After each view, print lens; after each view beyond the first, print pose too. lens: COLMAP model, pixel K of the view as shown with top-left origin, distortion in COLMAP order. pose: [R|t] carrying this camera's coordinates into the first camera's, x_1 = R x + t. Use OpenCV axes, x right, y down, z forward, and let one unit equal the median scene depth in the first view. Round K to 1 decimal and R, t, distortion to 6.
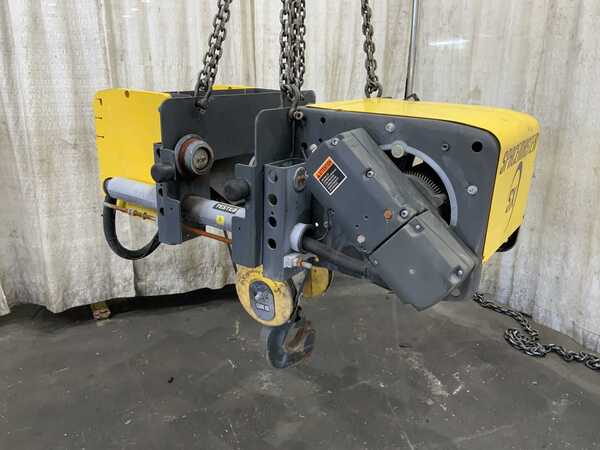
lens RADIAL K [[498.2, 0, 298.7], [0, 498.2, 224.4], [0, 0, 1]] dist [0.130034, -0.239739]
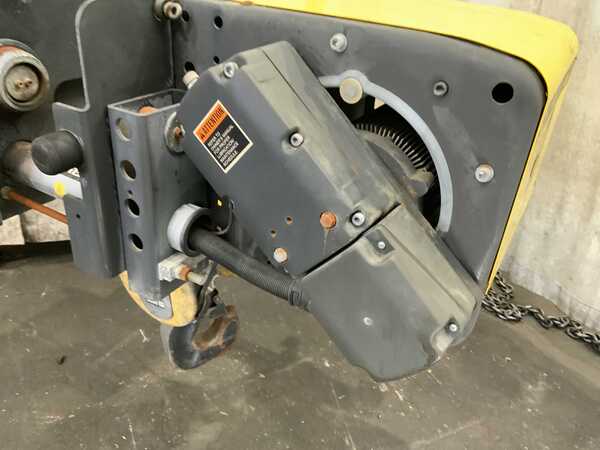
lens RADIAL K [[489.0, 0, 300.0], [0, 489.0, 225.0], [0, 0, 1]] dist [0.070755, -0.161055]
pose [[0.997270, 0.002757, 0.073788, 0.088211], [-0.018127, 0.977865, 0.208448, -0.096388], [-0.071580, -0.209217, 0.975246, 0.392372]]
